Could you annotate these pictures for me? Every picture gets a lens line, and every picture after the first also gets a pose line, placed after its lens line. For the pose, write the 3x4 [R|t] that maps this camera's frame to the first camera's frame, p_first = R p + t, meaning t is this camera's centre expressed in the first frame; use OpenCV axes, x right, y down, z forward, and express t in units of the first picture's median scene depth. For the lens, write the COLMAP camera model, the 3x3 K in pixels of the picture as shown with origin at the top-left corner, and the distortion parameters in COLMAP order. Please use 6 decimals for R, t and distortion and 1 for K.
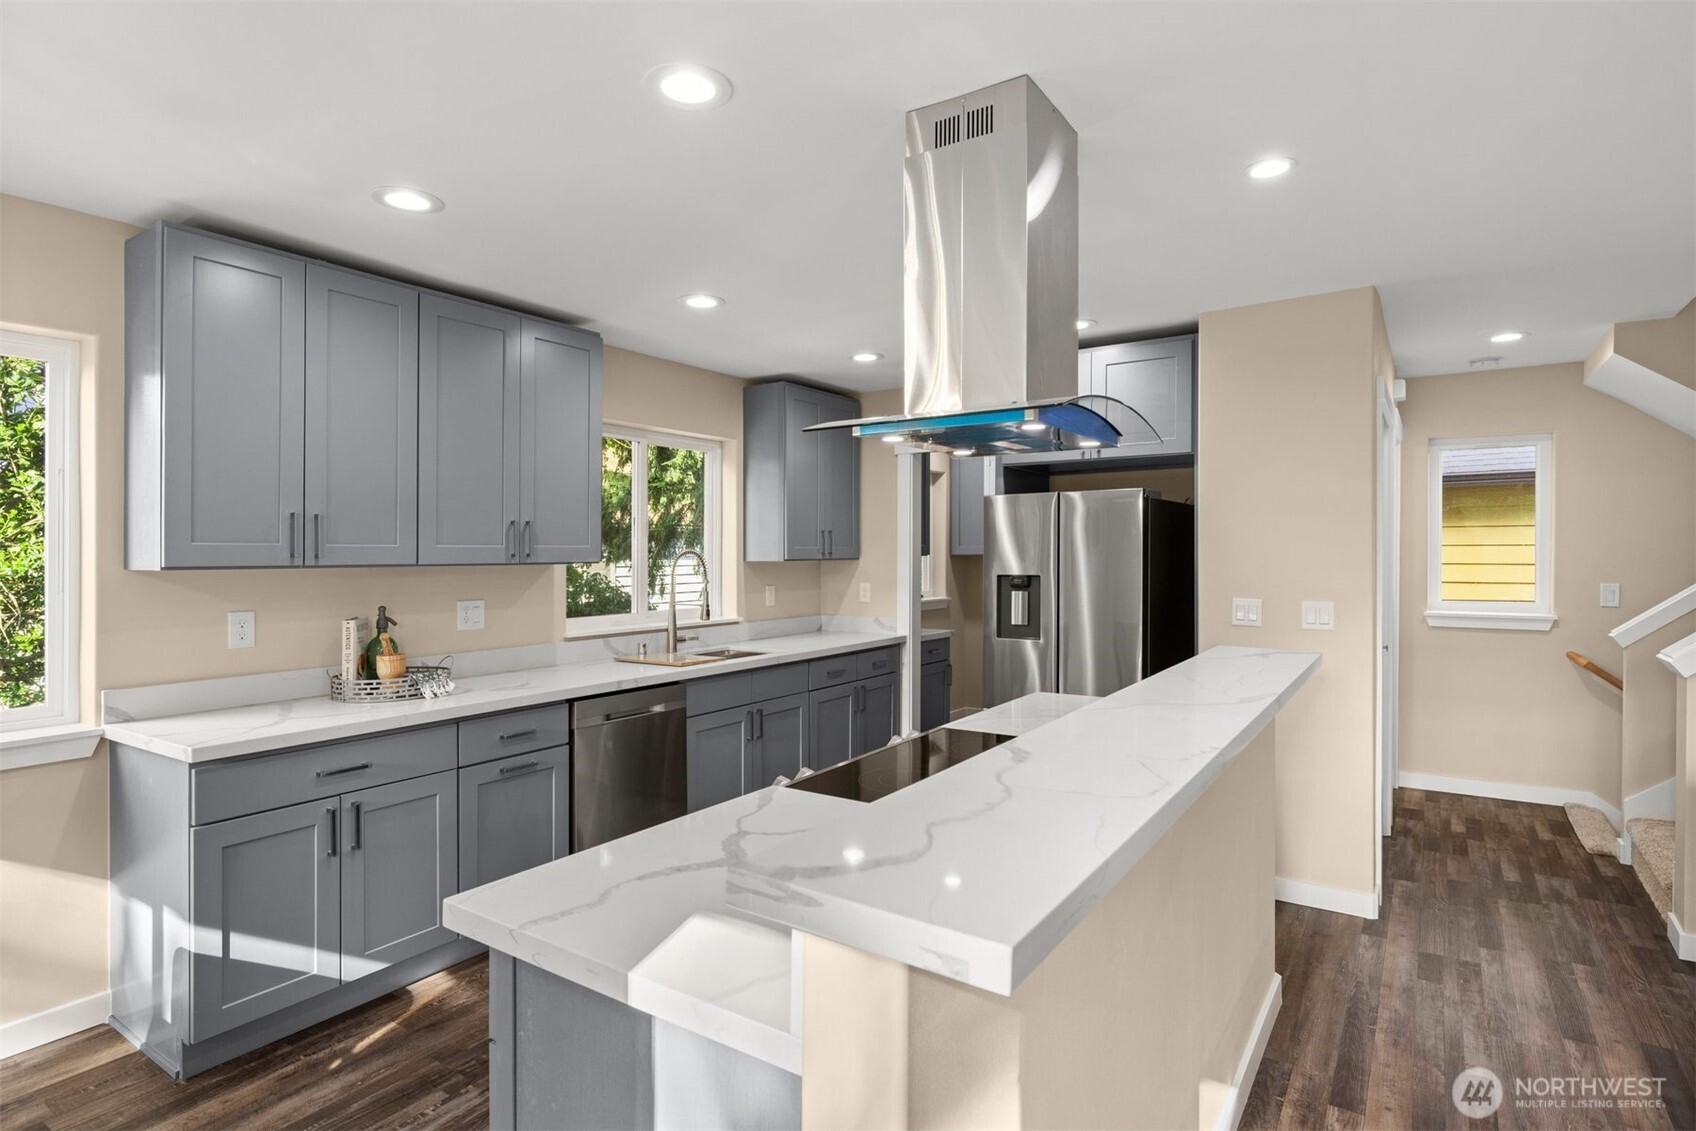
lens RADIAL K [[875.8, 0, 848.9], [0, 875.8, 564.7], [0, 0, 1]] dist [-0.010561, 0.000529]
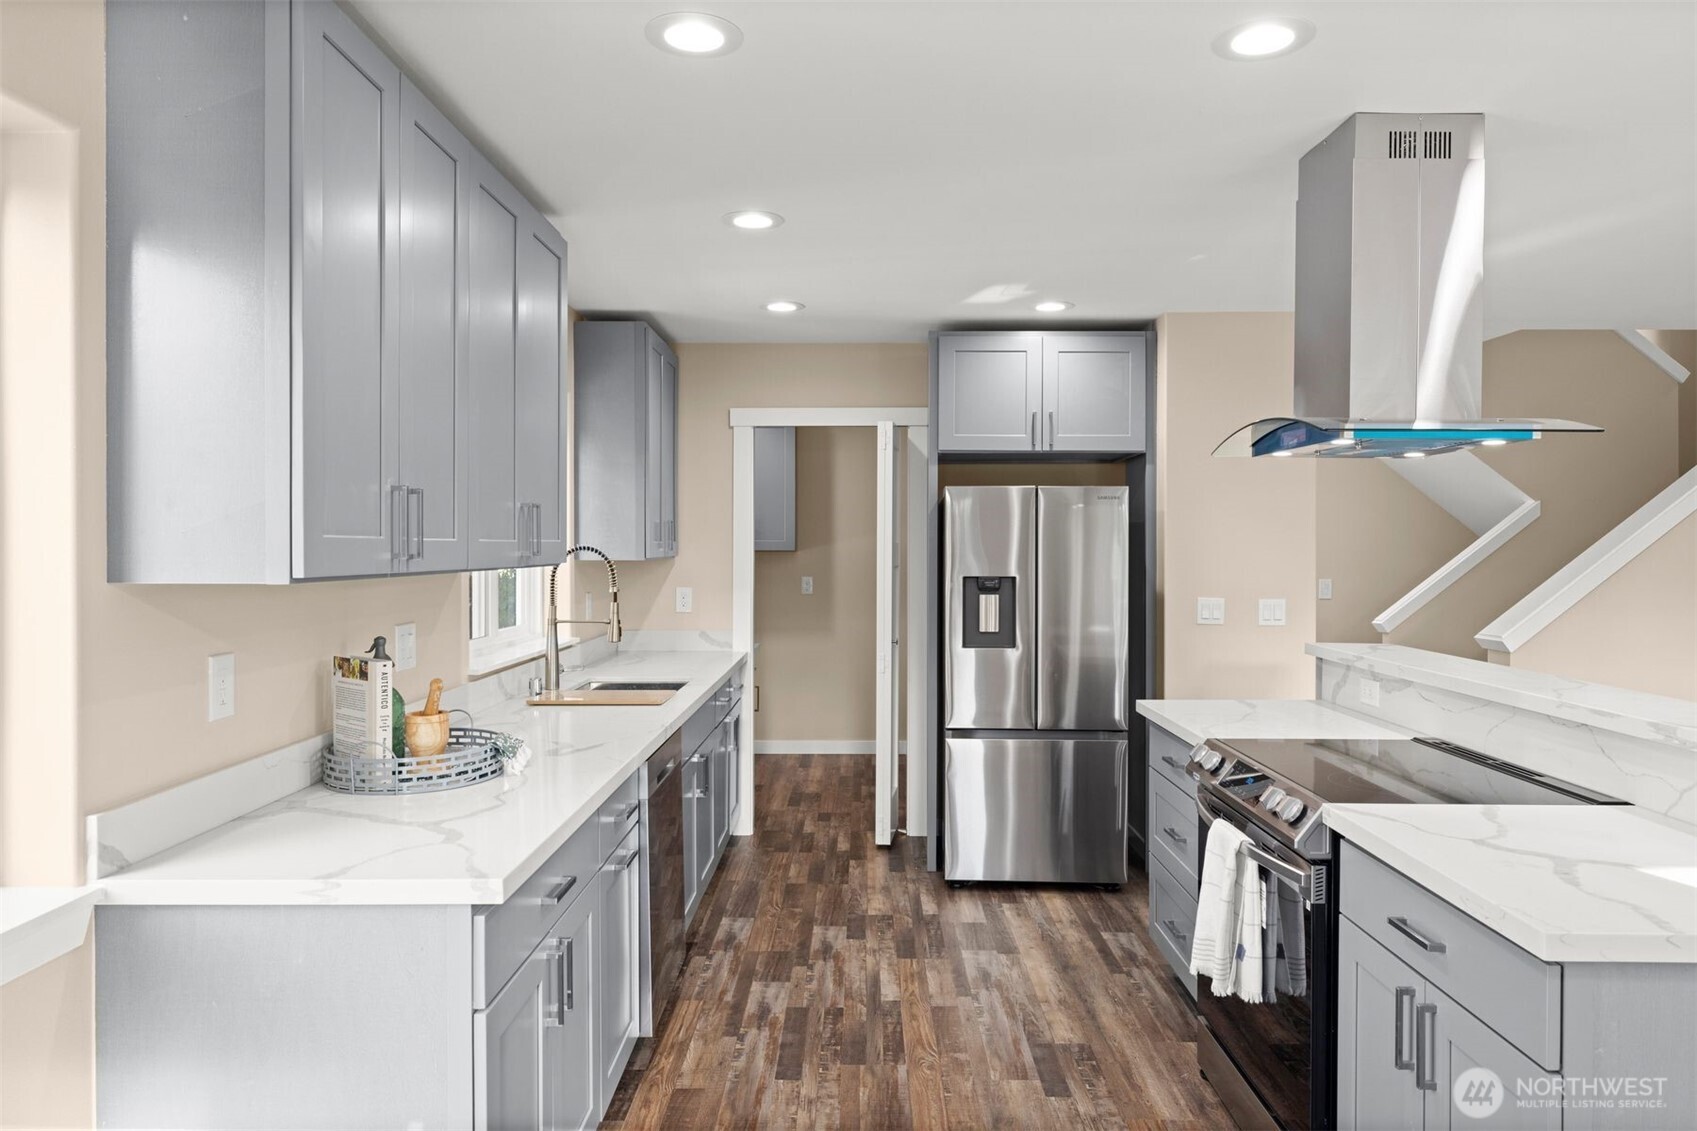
lens RADIAL K [[1098.6, 0, 847.1], [0, 1098.6, 560.9], [0, 0, 1]] dist [0.002262, -0.000928]
pose [[0.841424, -0.001515, 0.540374, -0.581564], [0.001404, 0.999999, 0.000617, -0.005688], [-0.540374, 0.000240, 0.841425, 0.138599]]
